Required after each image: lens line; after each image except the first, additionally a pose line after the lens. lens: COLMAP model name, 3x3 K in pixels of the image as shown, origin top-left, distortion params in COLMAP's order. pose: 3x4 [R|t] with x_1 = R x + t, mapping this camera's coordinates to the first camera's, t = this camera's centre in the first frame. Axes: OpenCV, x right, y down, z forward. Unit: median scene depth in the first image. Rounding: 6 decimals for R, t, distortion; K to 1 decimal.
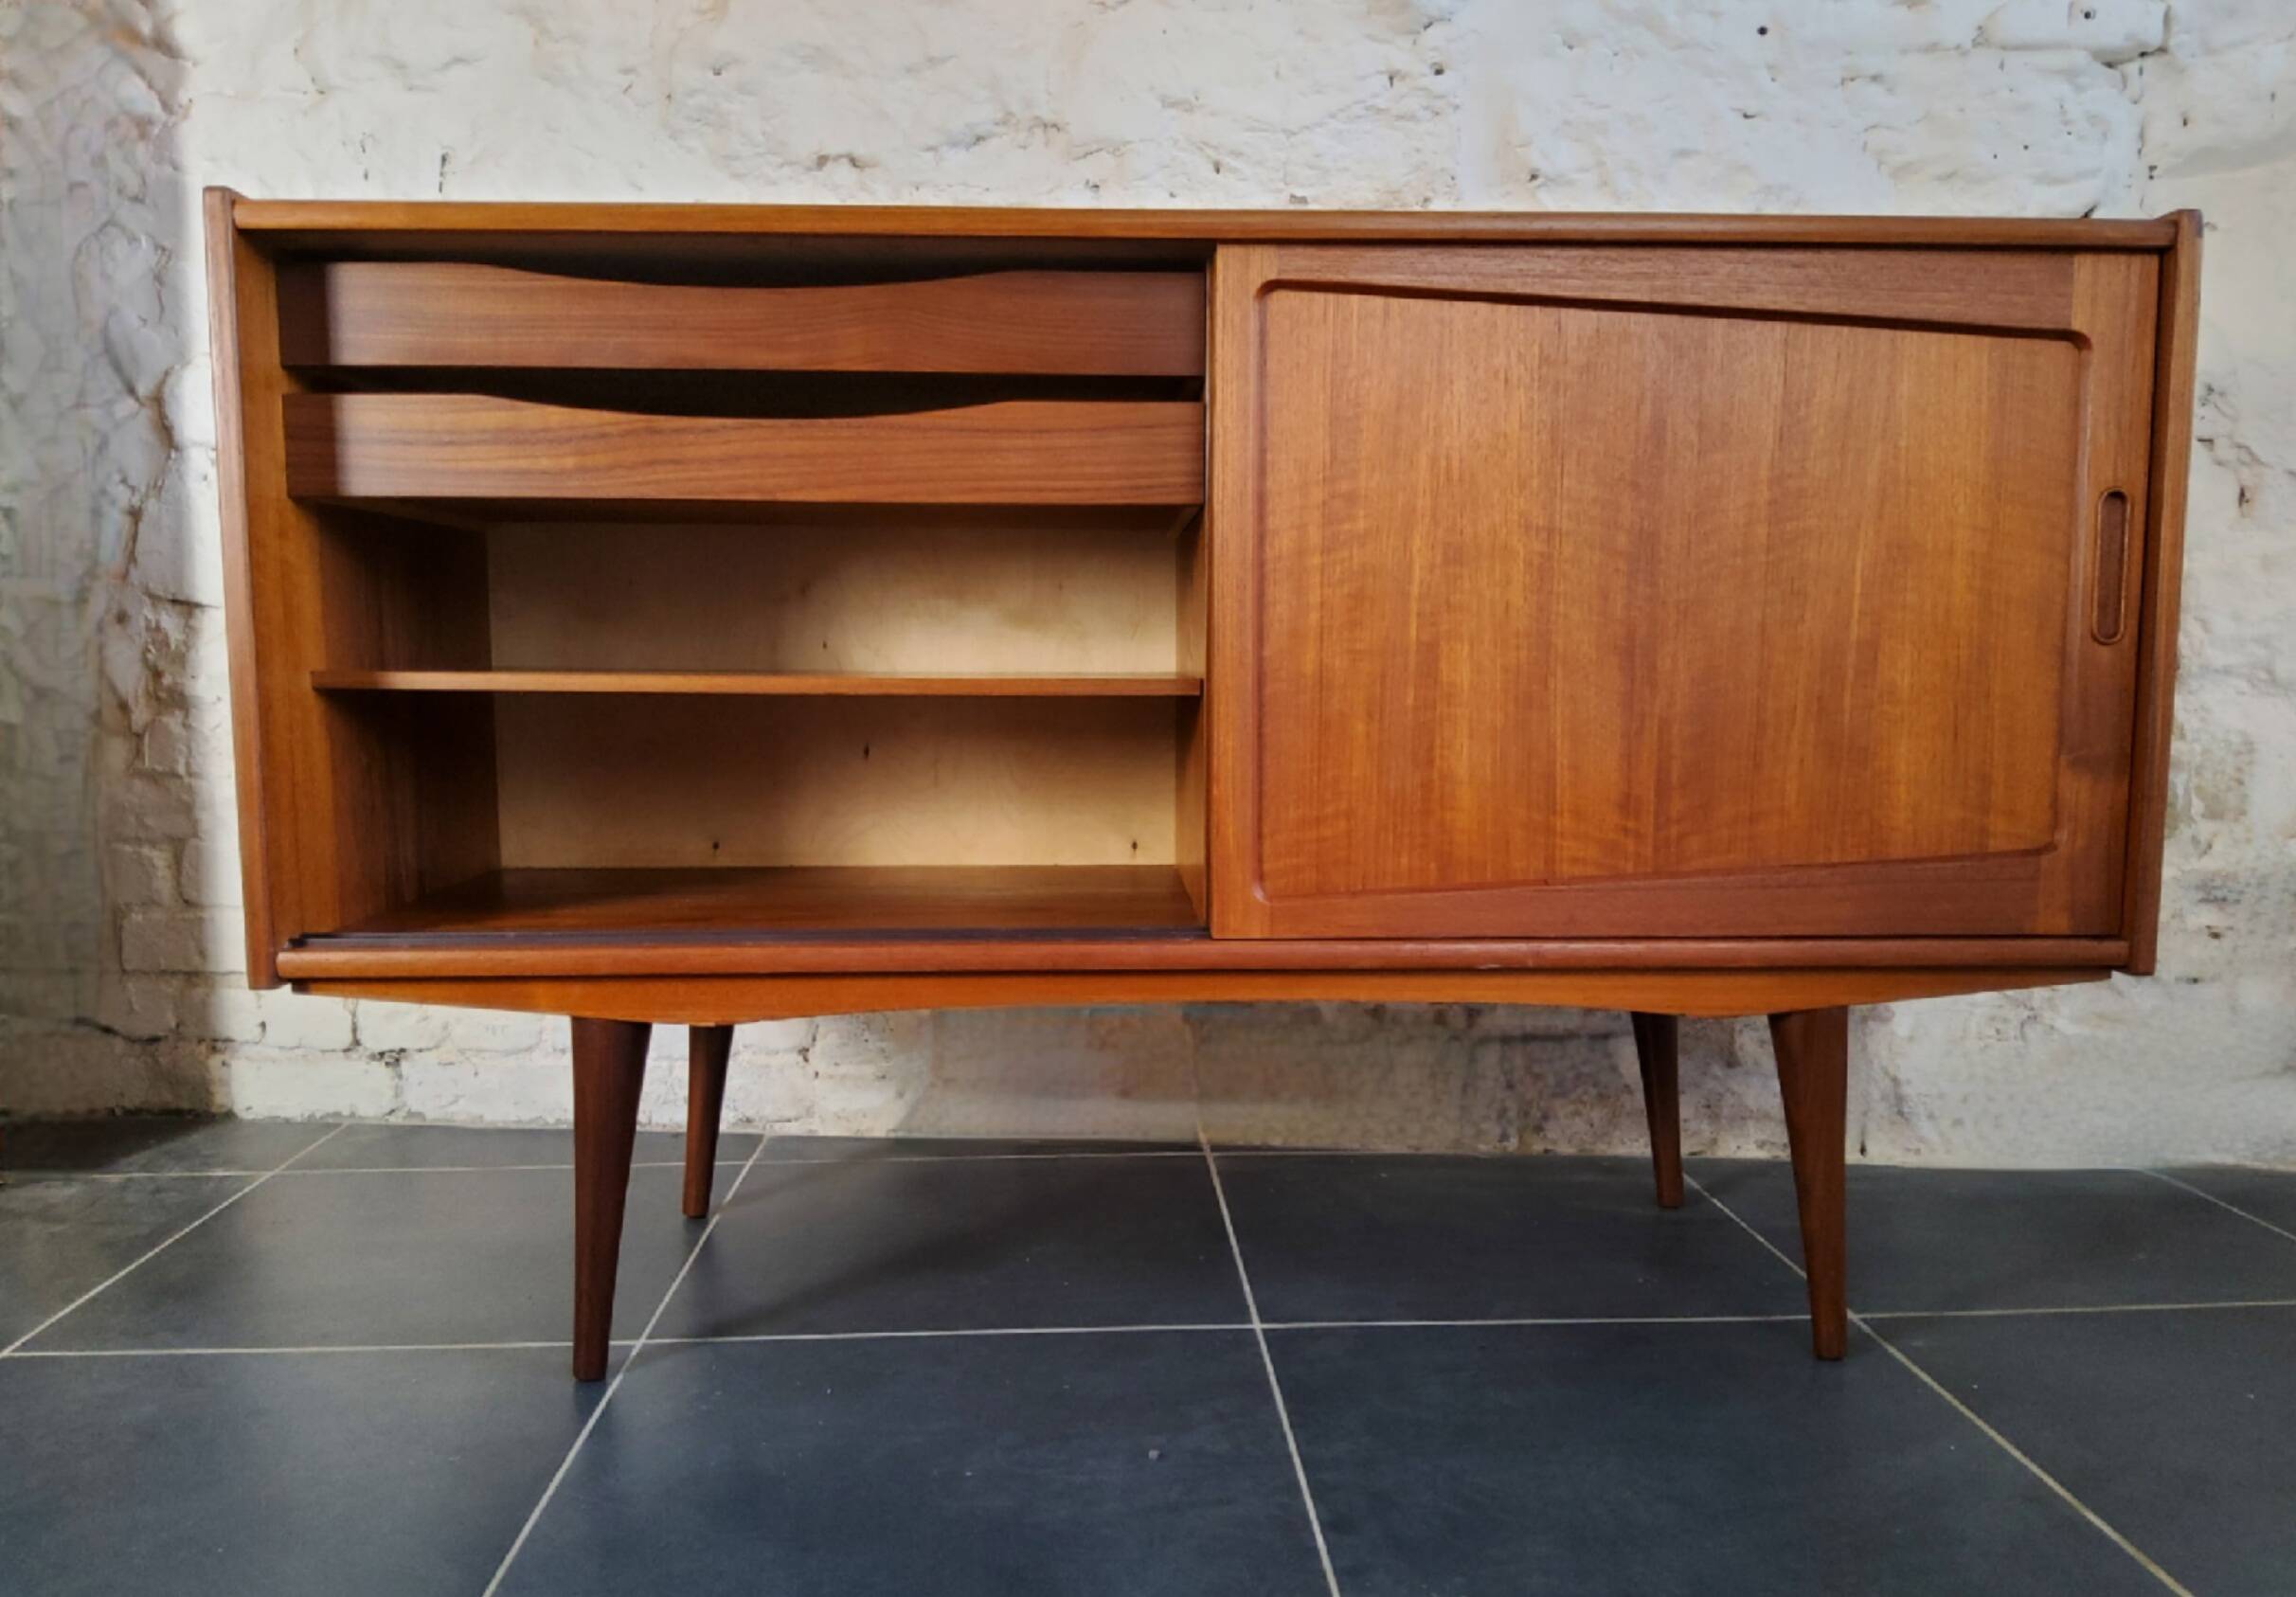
lens RADIAL K [[1783.2, 0, 1167.6], [0, 1783.2, 845.2], [0, 0, 1]] dist [0.042812, -0.068935]
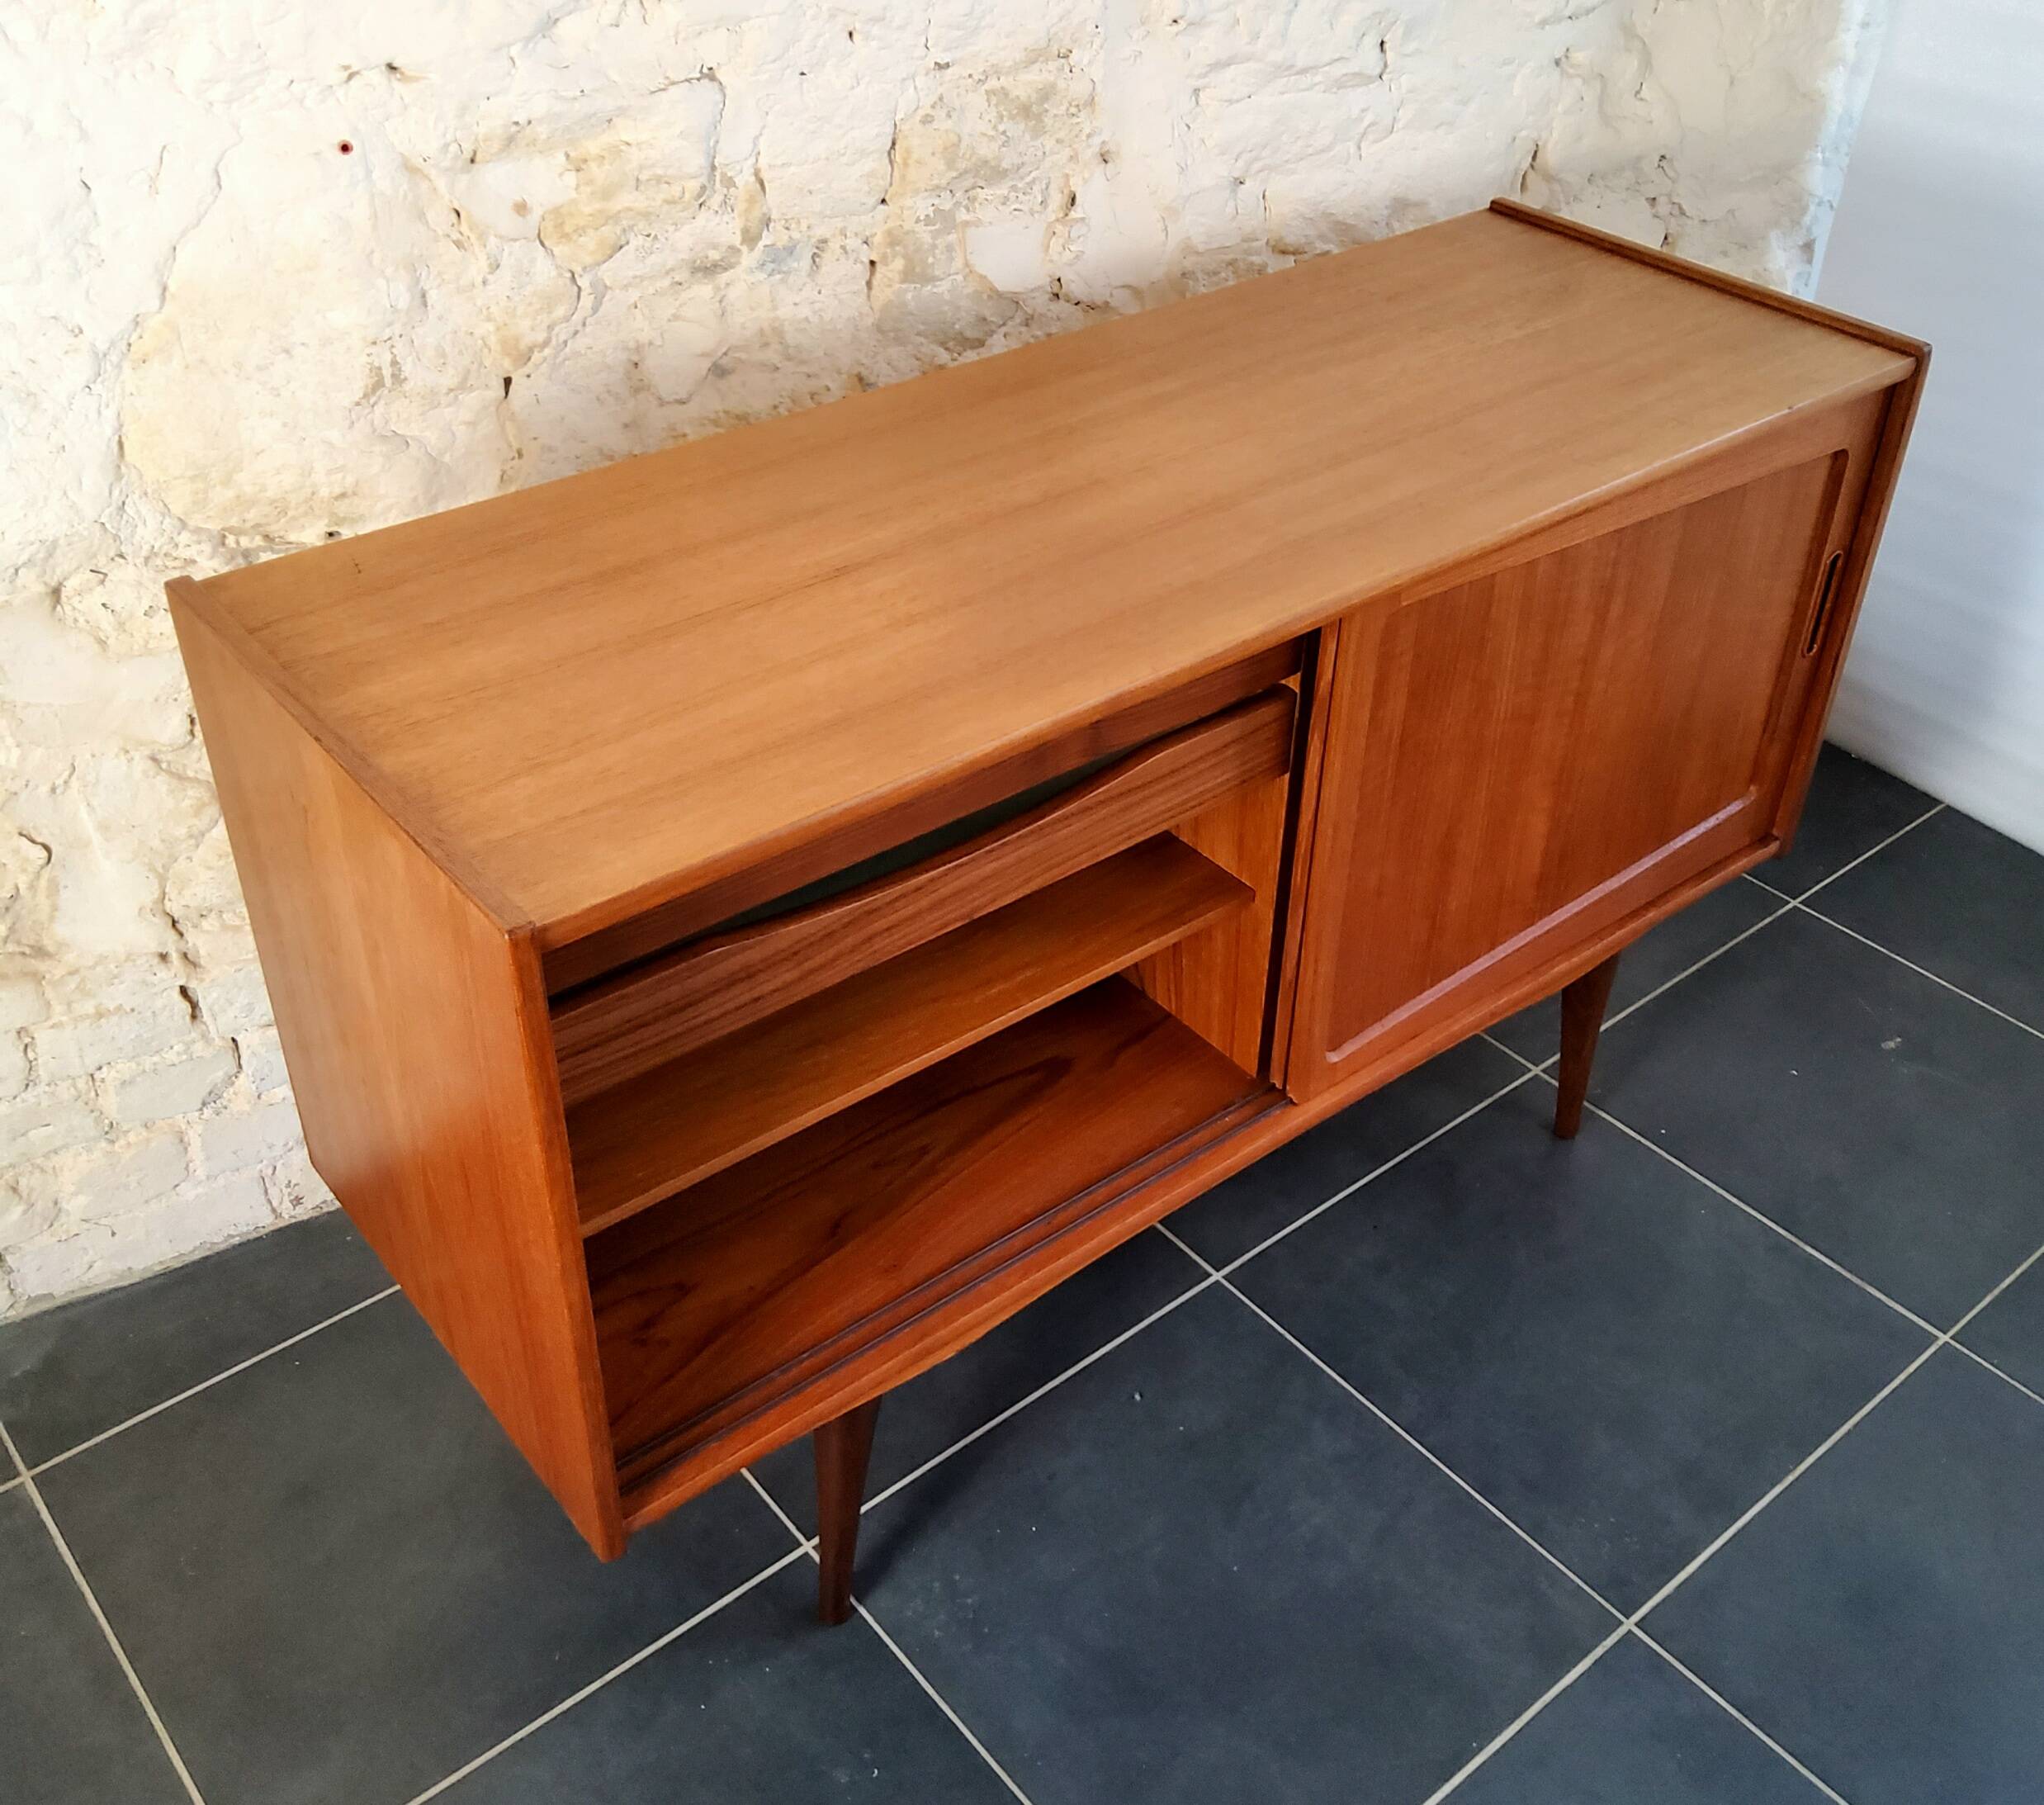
lens RADIAL K [[2114.8, 0, 1025.6], [0, 2114.8, 859.6], [0, 0, 1]] dist [0.029582, 0.000000]
pose [[0.806242, -0.330741, 0.490494, -0.513288], [0.044050, 0.860378, 0.507749, -0.550737], [-0.589944, -0.387762, 0.708242, 0.128387]]
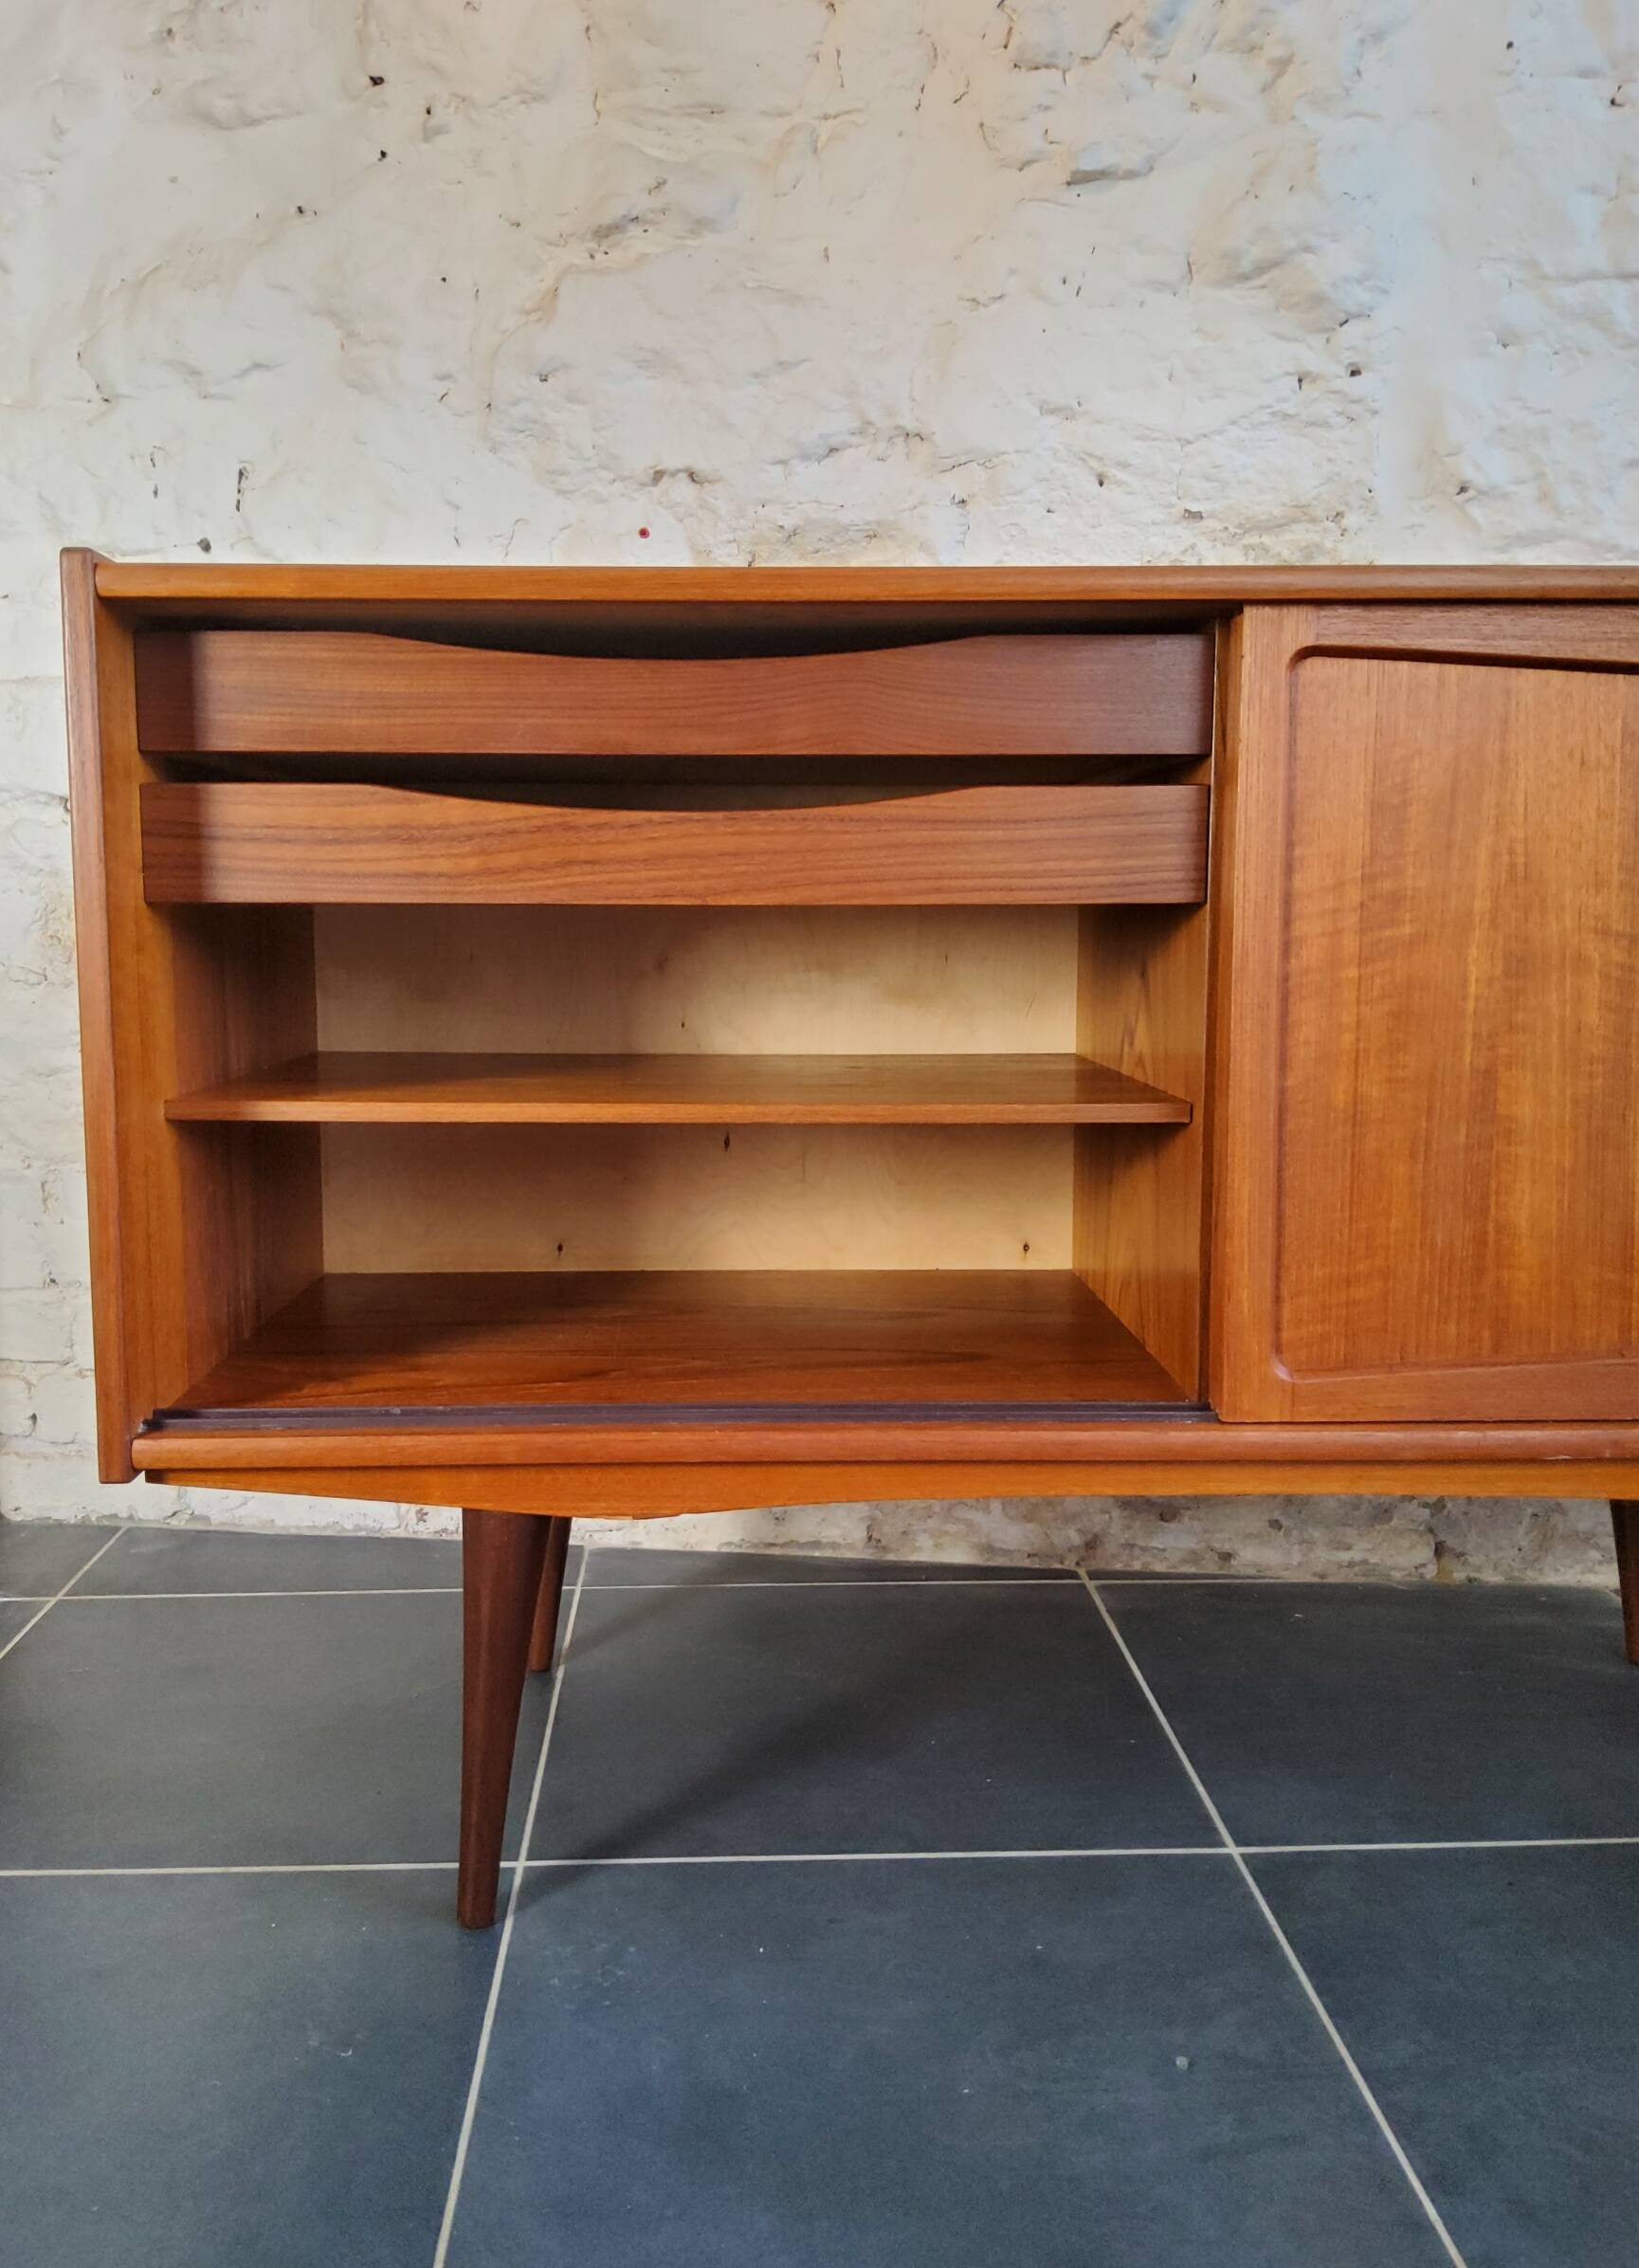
lens RADIAL K [[1793.7, 0, 795.0], [0, 1793.7, 1088.2], [0, 0, 1]] dist [0.046894, -0.083961]
pose [[0.999747, 0.001361, -0.022461, -0.106589], [-0.001627, 0.999929, -0.011847, -0.063677], [0.022443, 0.011880, 0.999678, 0.098514]]
